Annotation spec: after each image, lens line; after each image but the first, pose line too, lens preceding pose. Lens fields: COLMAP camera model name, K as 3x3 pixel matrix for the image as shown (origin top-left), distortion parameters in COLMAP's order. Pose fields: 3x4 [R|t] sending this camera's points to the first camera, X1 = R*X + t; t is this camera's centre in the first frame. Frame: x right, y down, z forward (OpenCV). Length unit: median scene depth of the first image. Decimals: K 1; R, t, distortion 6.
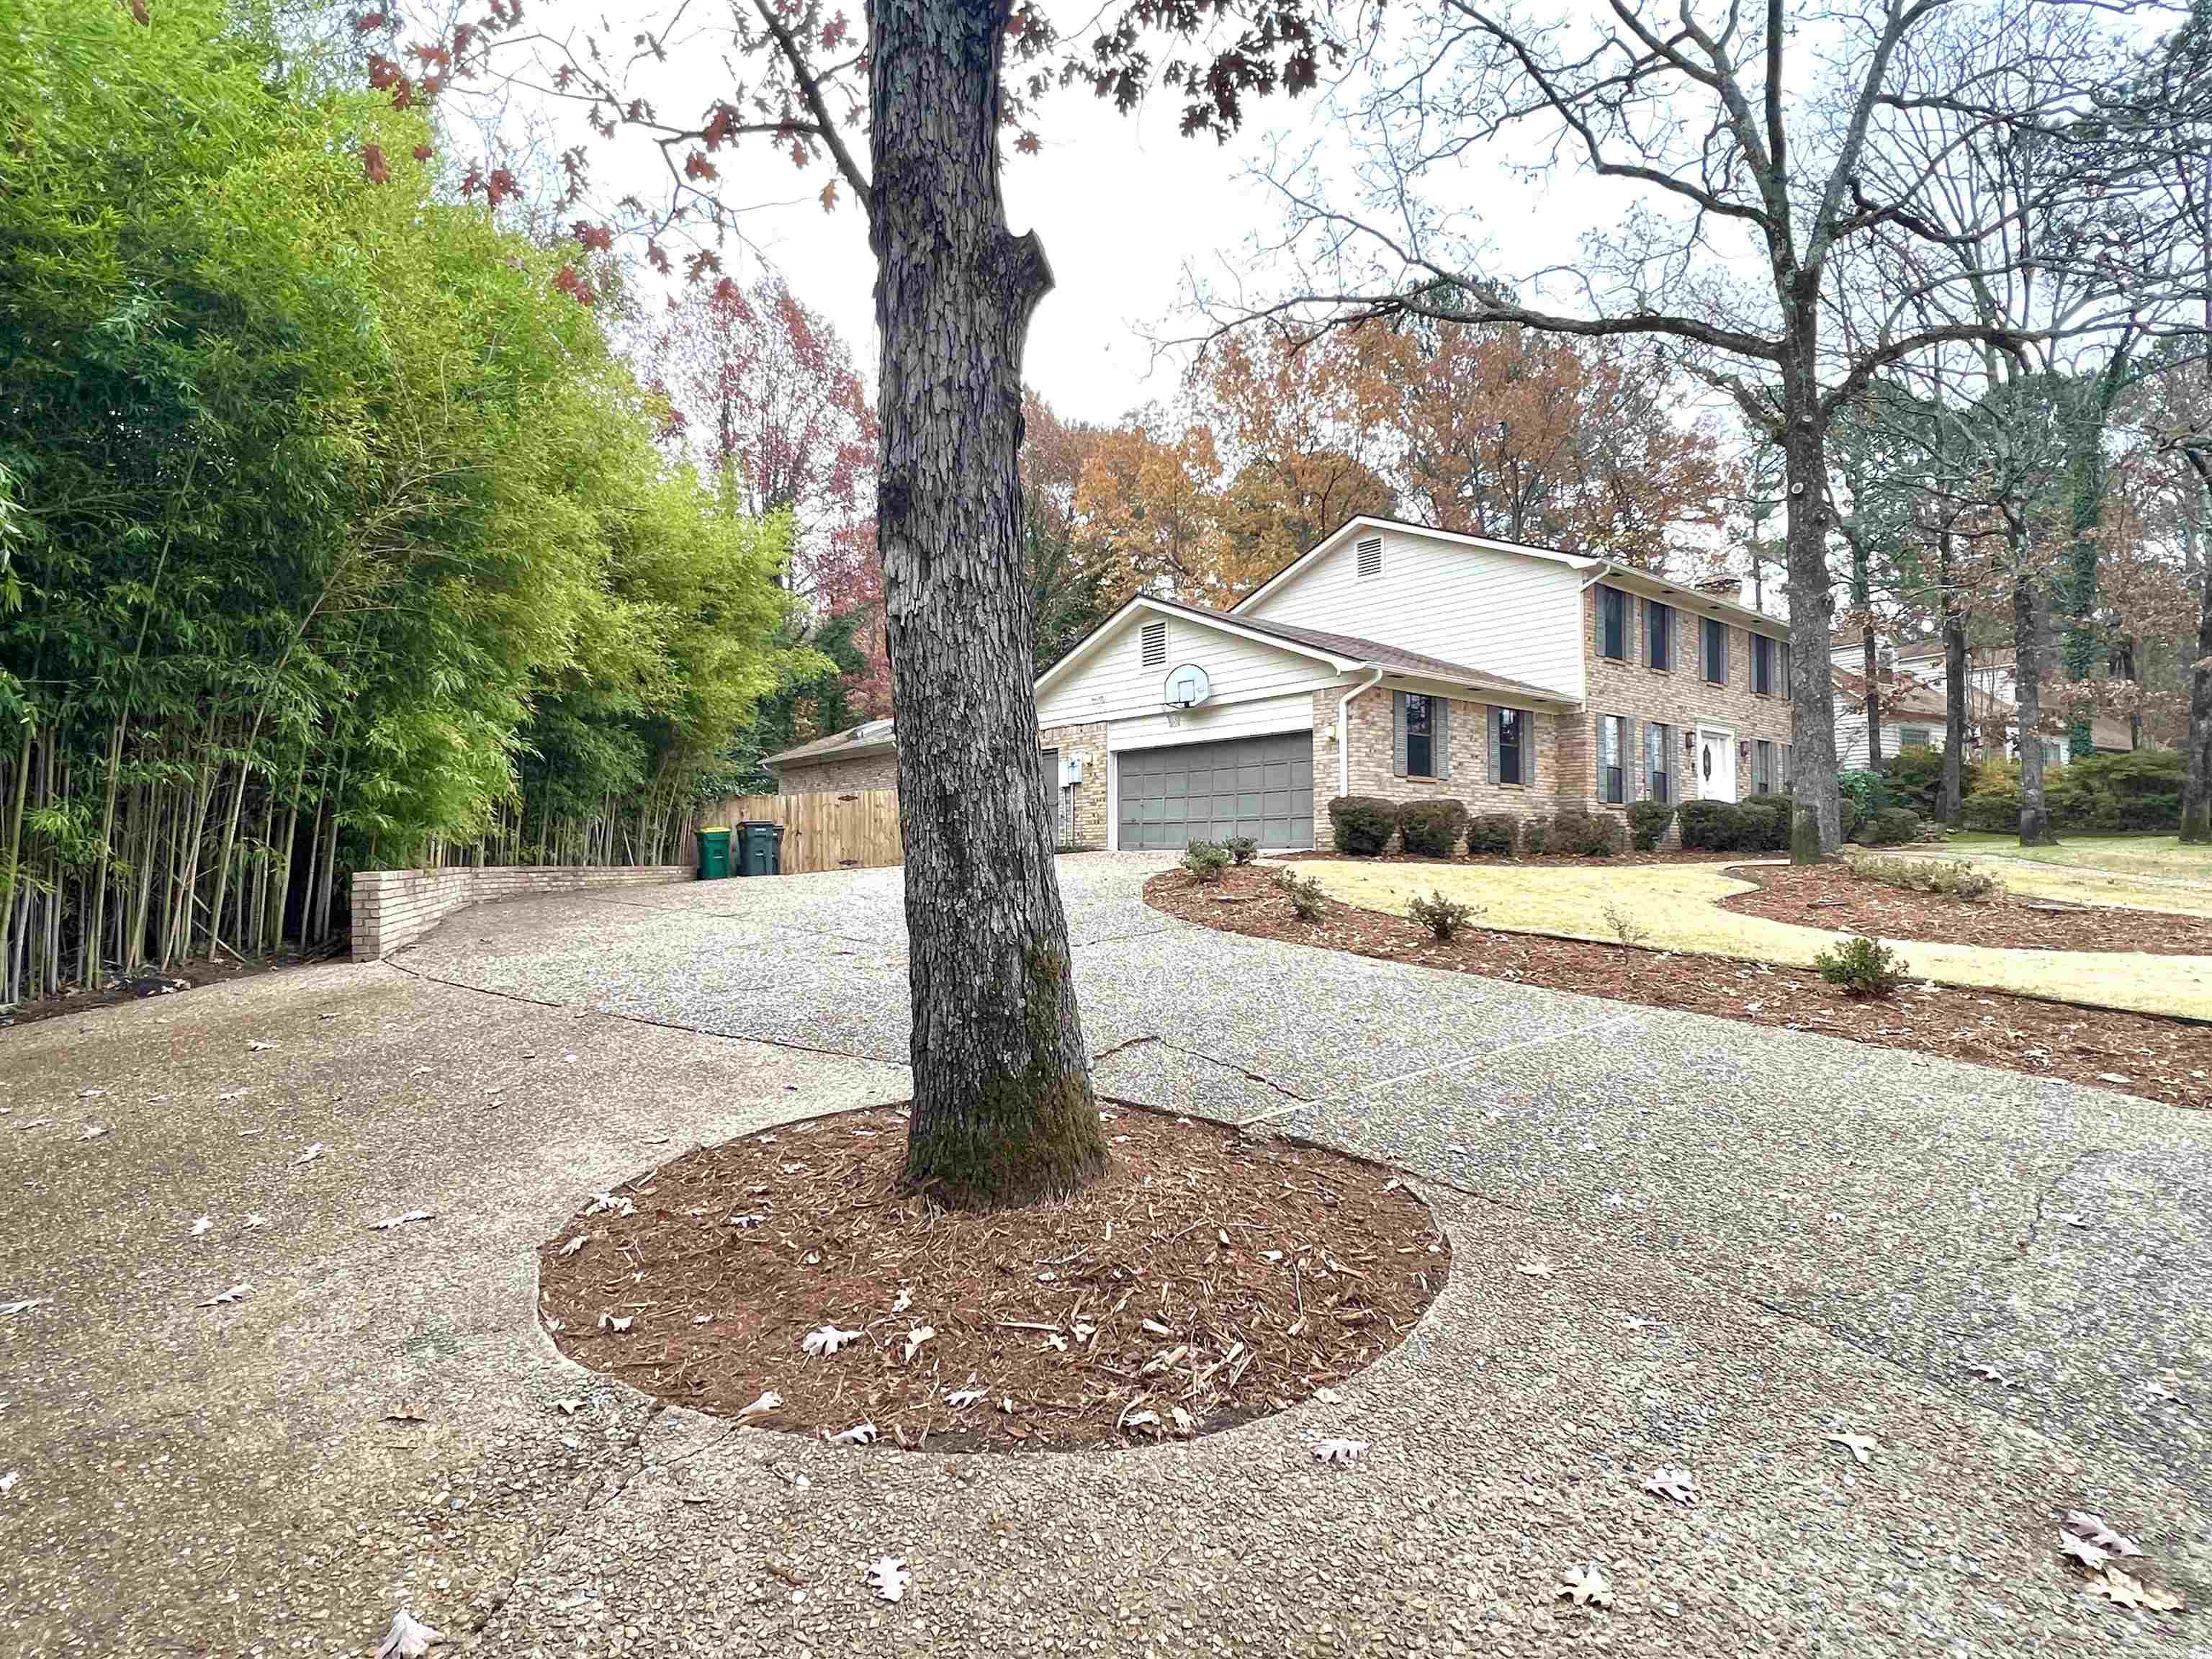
lens RADIAL K [[1178.7, 0, 1113.1], [0, 1178.7, 837.6], [0, 0, 1]] dist [-0.005480, 0.002893]
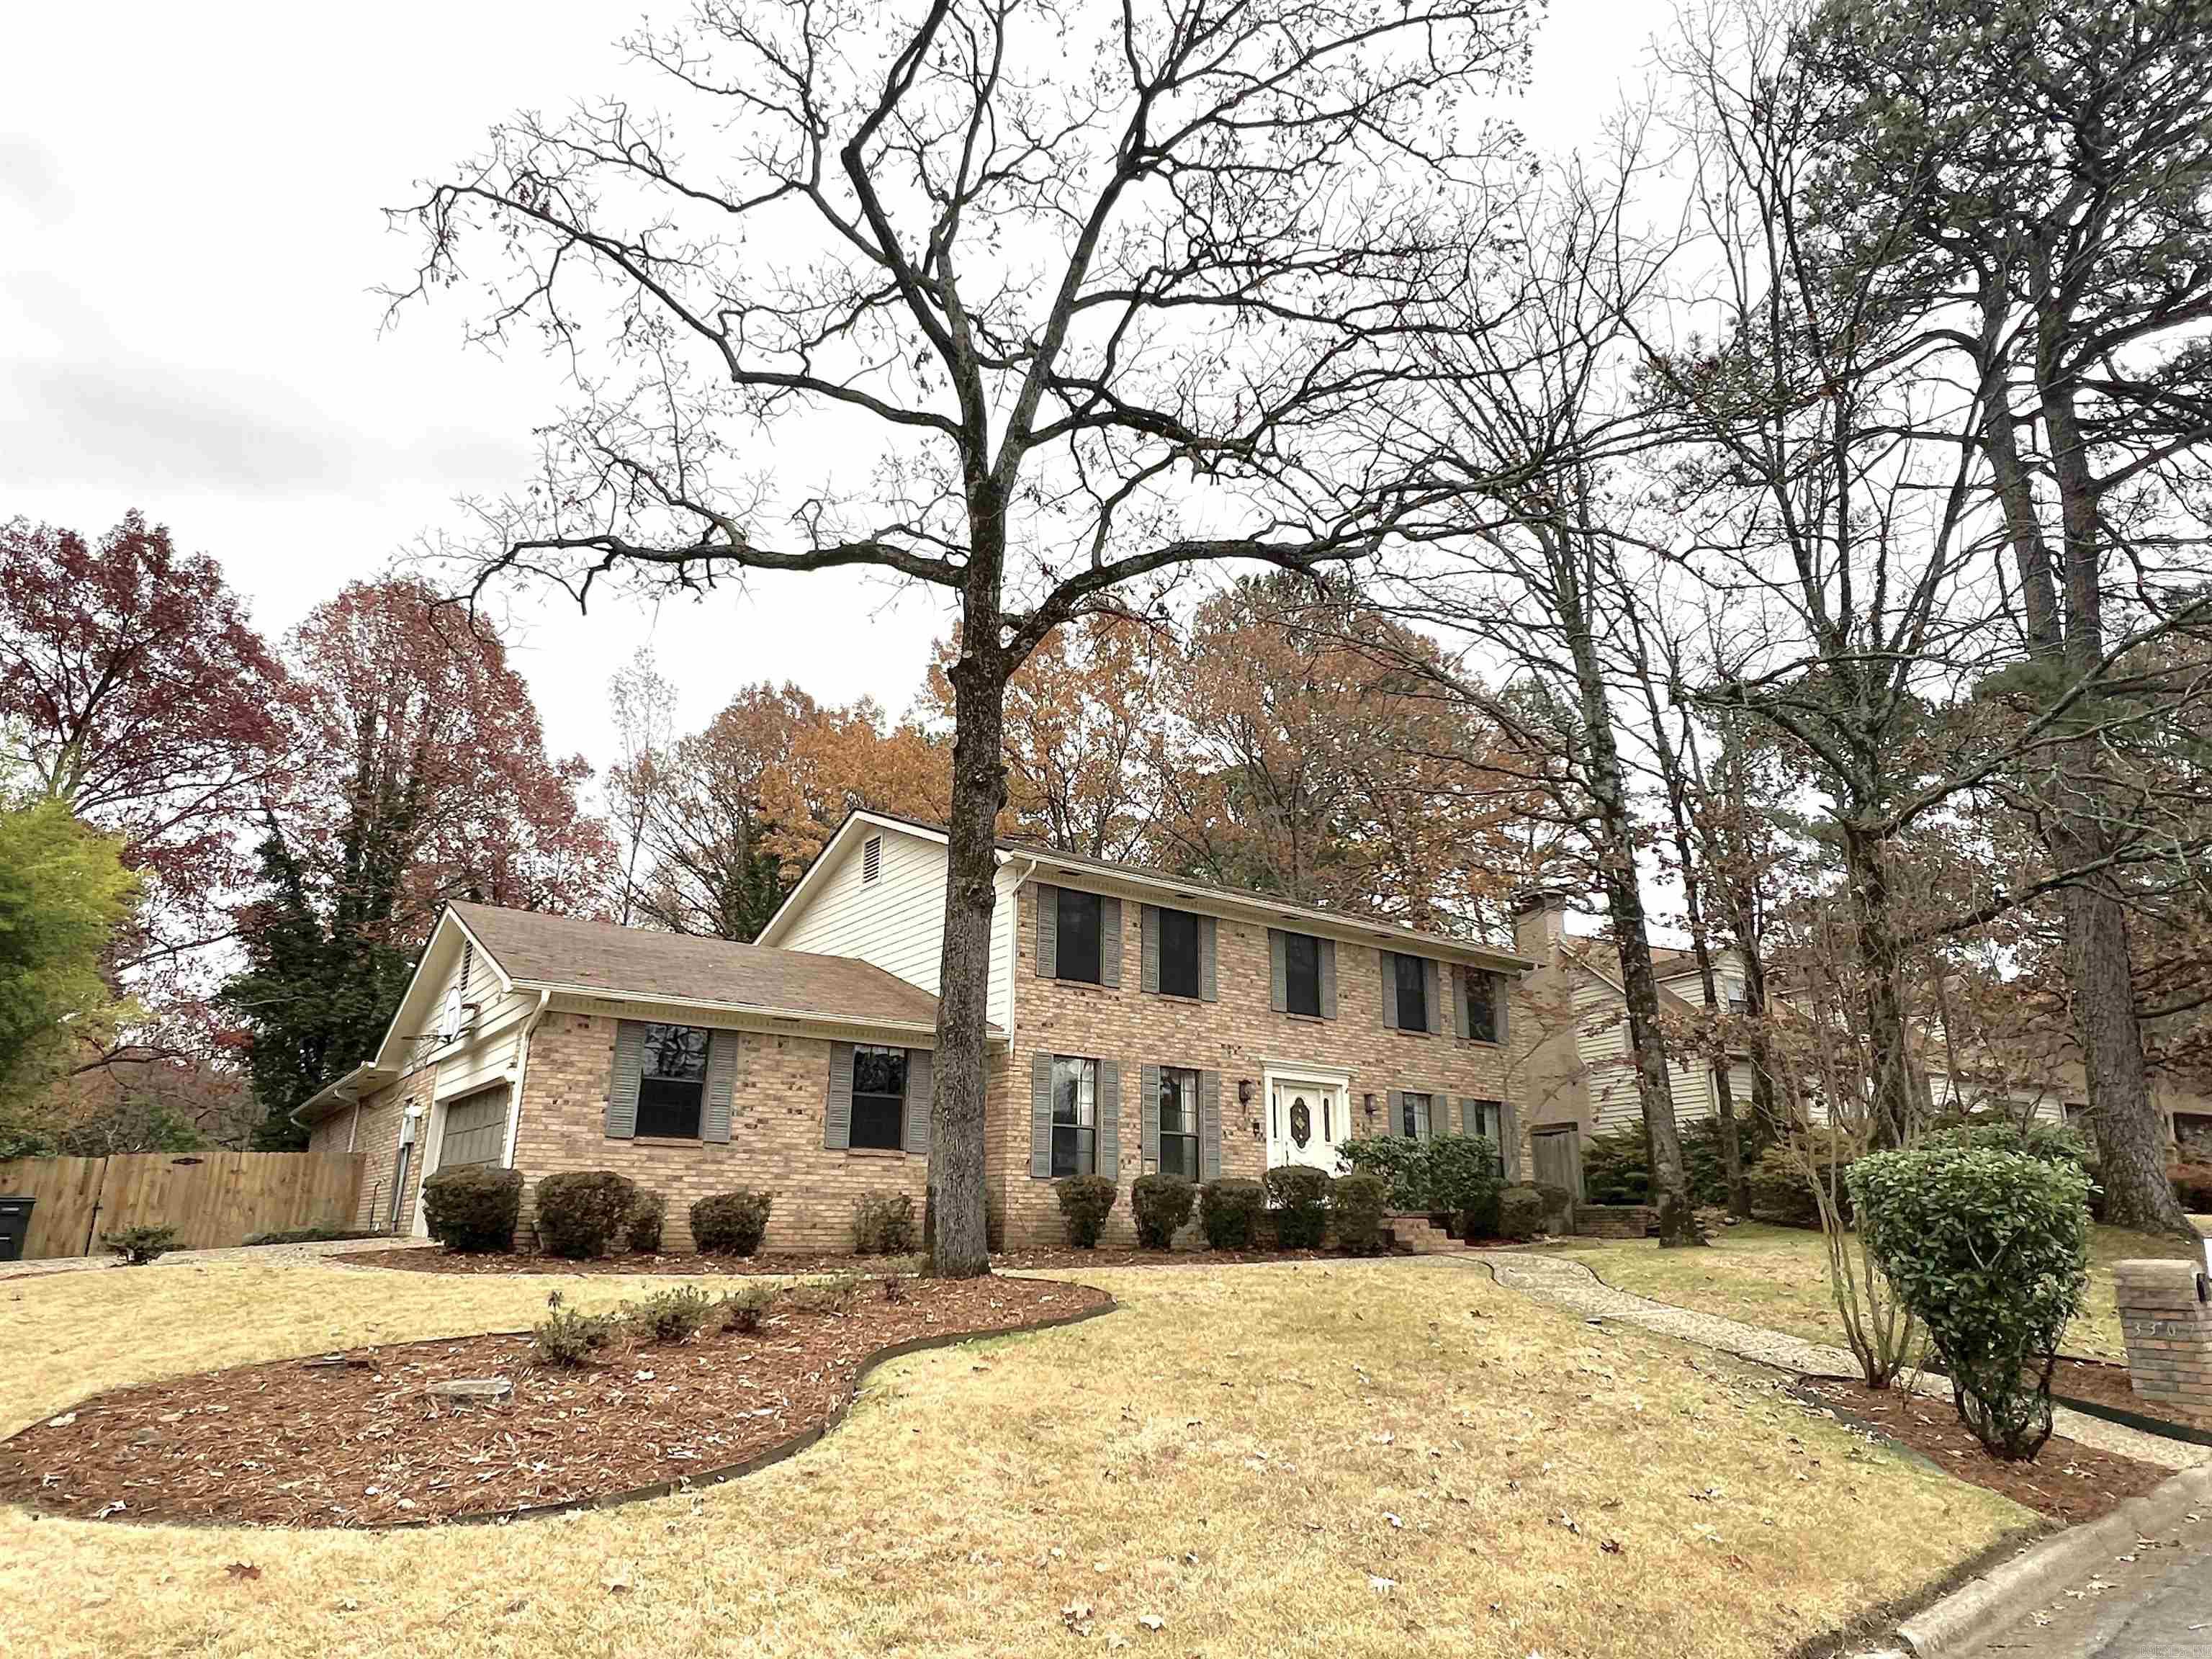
lens RADIAL K [[1308.6, 0, 1106.1], [0, 1308.6, 825.2], [0, 0, 1]] dist [0.002383, -0.003399]
pose [[0.996629, -0.012620, -0.081060, 0.551733], [-0.010759, 0.959454, -0.281661, -0.011790], [0.081328, 0.281584, 0.956084, 0.178372]]
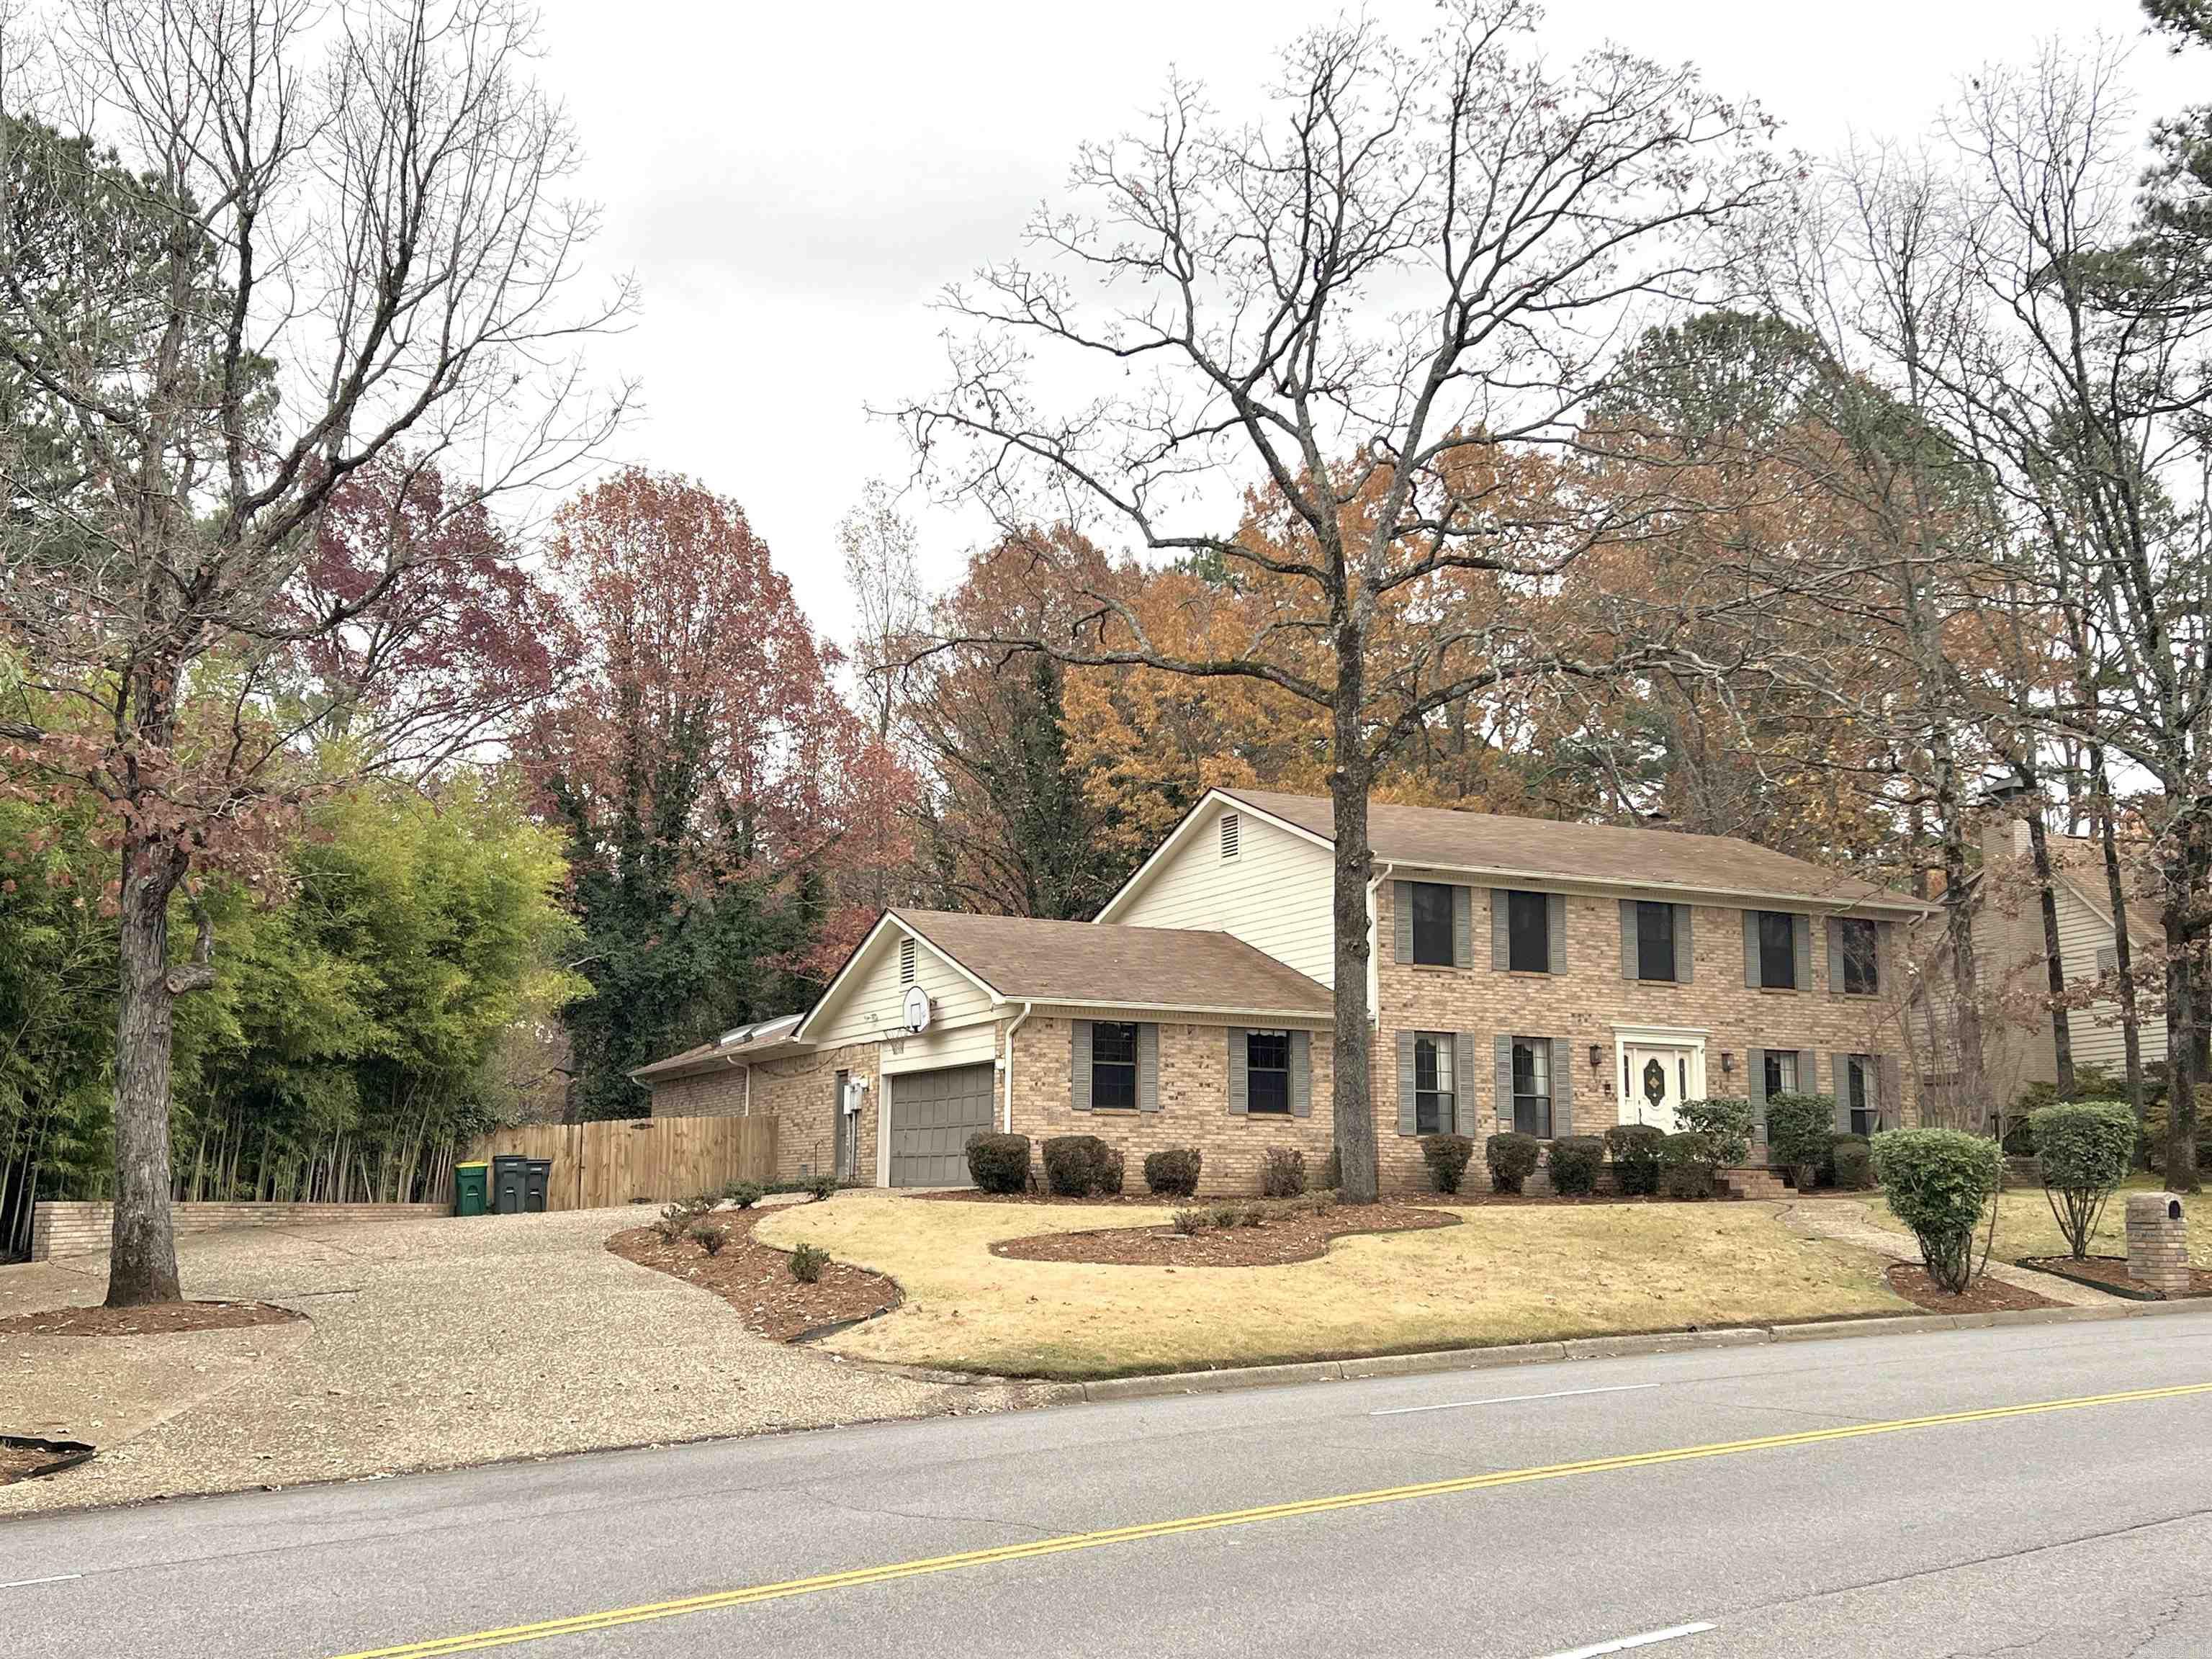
lens RADIAL K [[2304.0, 0, 1089.9], [0, 2304.0, 832.9], [0, 0, 1]] dist [0.099651, 0.000000]
pose [[0.966355, -0.031195, -0.255313, 0.661367], [-0.005145, 0.990075, -0.140446, -0.010633], [0.257160, 0.137034, 0.956604, -0.732639]]
